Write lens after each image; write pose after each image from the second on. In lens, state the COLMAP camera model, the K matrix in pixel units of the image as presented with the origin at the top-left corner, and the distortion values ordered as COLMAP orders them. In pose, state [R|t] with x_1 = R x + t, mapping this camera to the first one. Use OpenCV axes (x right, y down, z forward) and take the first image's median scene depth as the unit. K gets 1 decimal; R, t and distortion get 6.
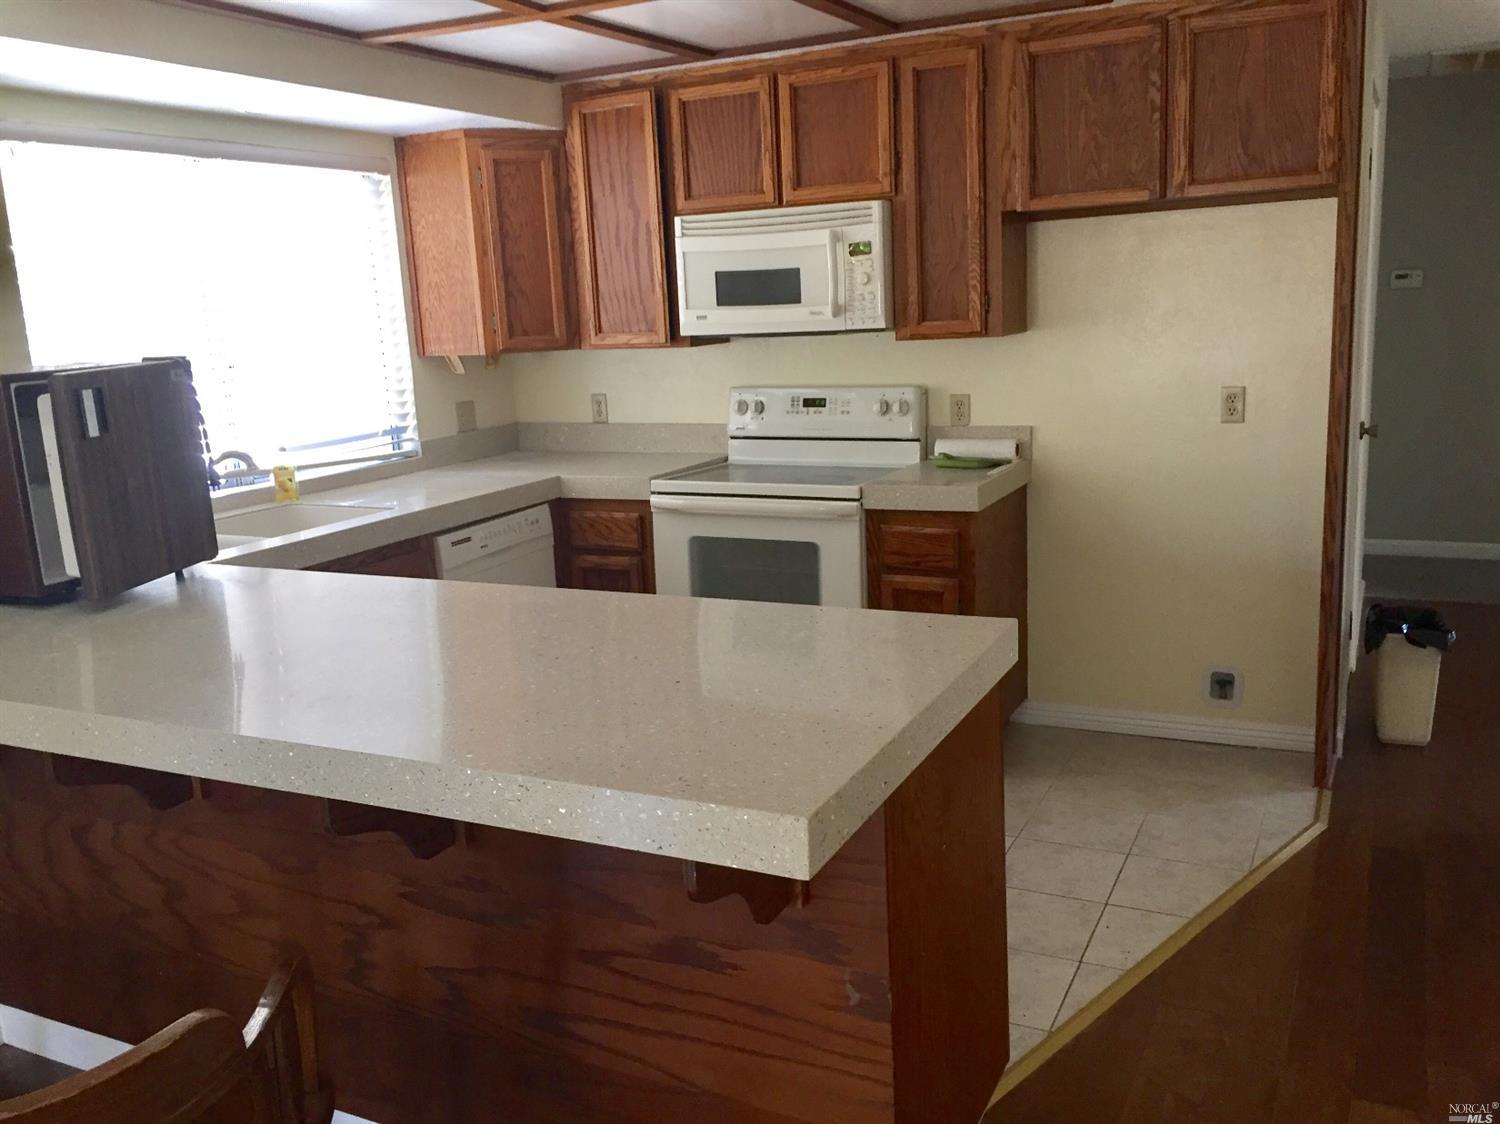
lens RADIAL K [[1299.2, 0, 741.7], [0, 1299.2, 565.2], [0, 0, 1]] dist [0.059202, -0.030748]
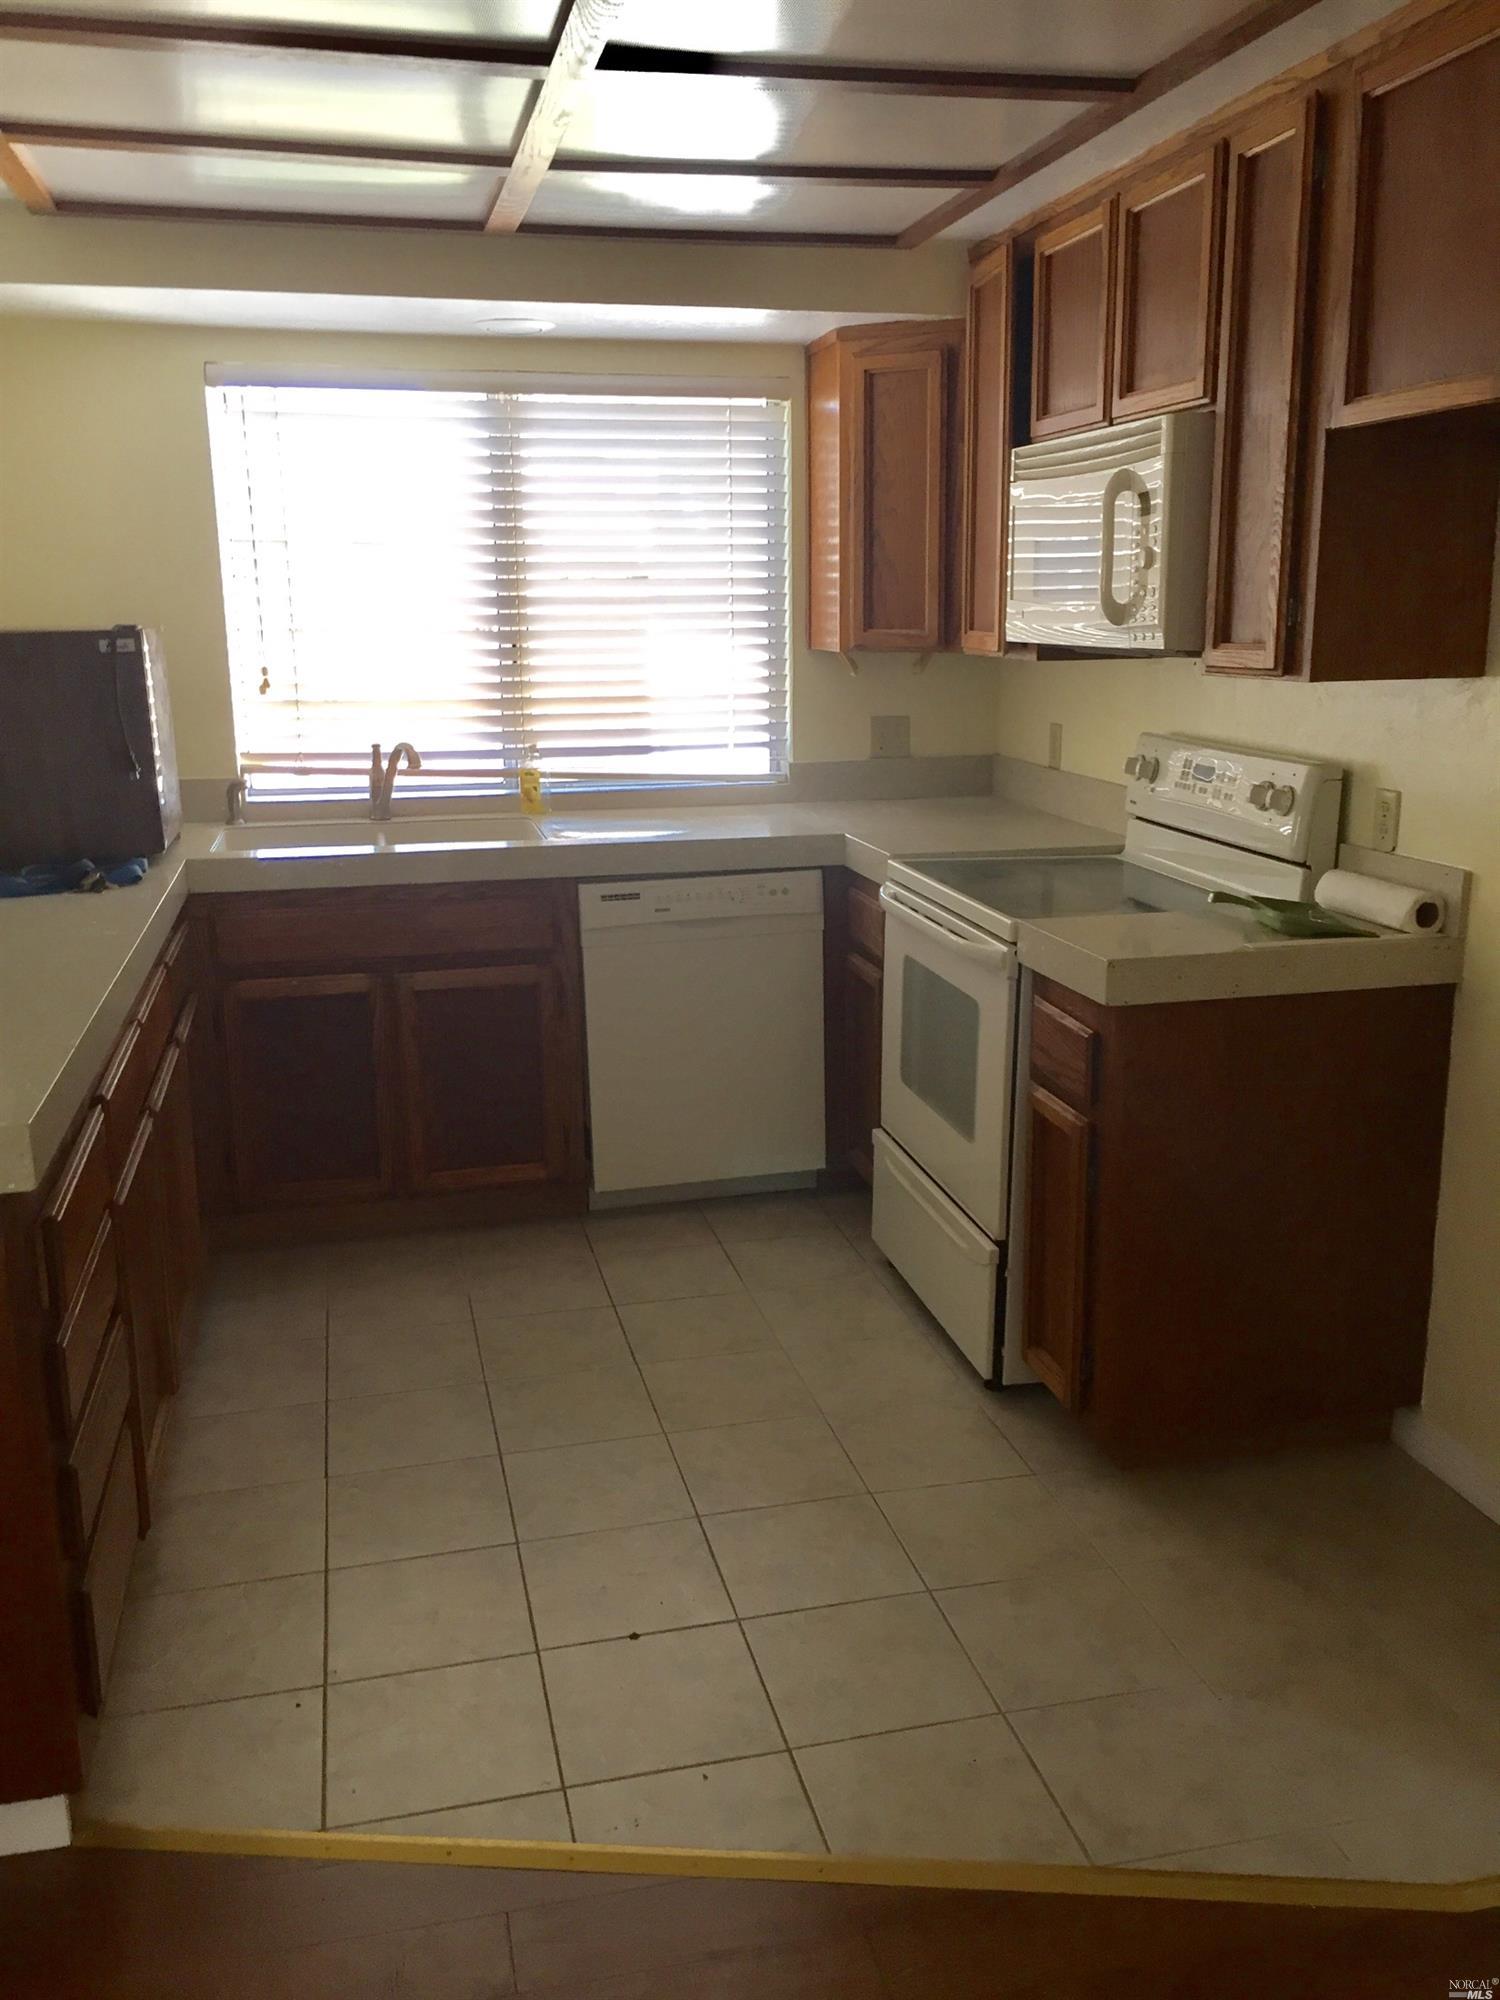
lens RADIAL K [[1732.2, 0, 744.0], [0, 1732.2, 992.9], [0, 0, 1]] dist [0.059202, -0.030748]
pose [[0.628500, 0.214191, -0.747737, 0.536414], [-0.177714, 0.975452, 0.130045, -0.096970], [0.757235, 0.051150, 0.651136, 0.366116]]
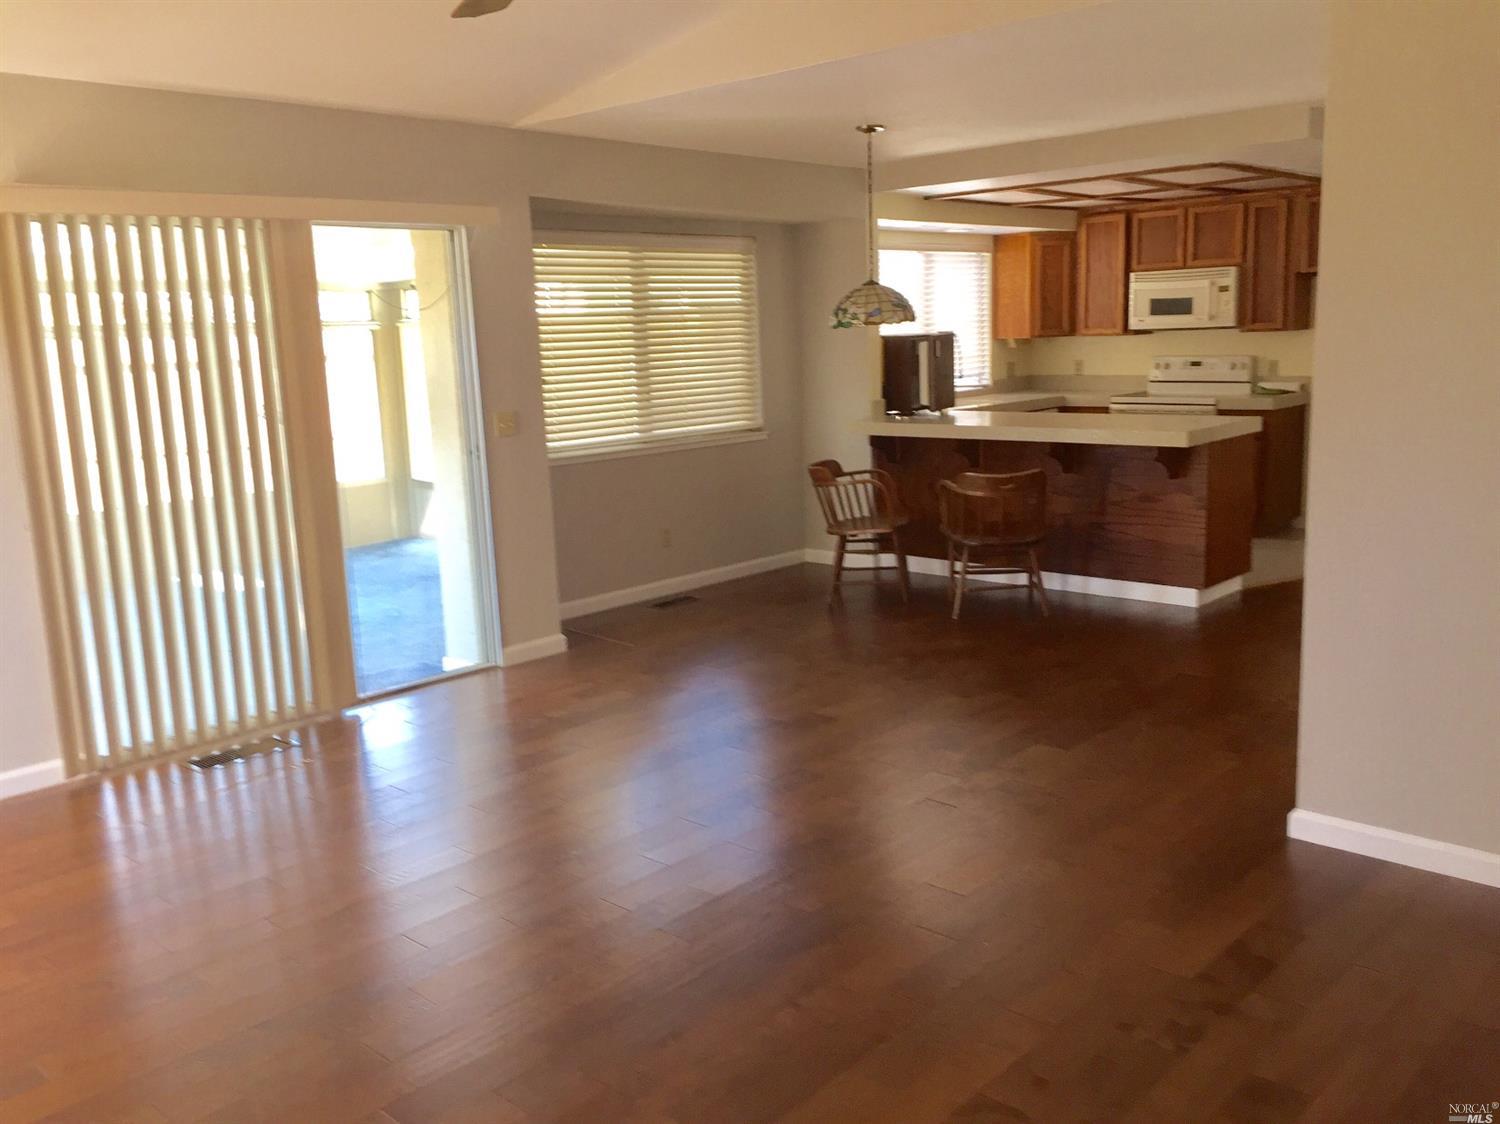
lens RADIAL K [[1299.2, 0, 741.6], [0, 1299.2, 552.6], [0, 0, 1]] dist [0.059202, -0.030748]
pose [[0.961045, 0.063177, -0.269075, -0.057897], [-0.068975, 0.997545, -0.012138, 0.246032], [0.267647, 0.030225, 0.963043, -1.159441]]
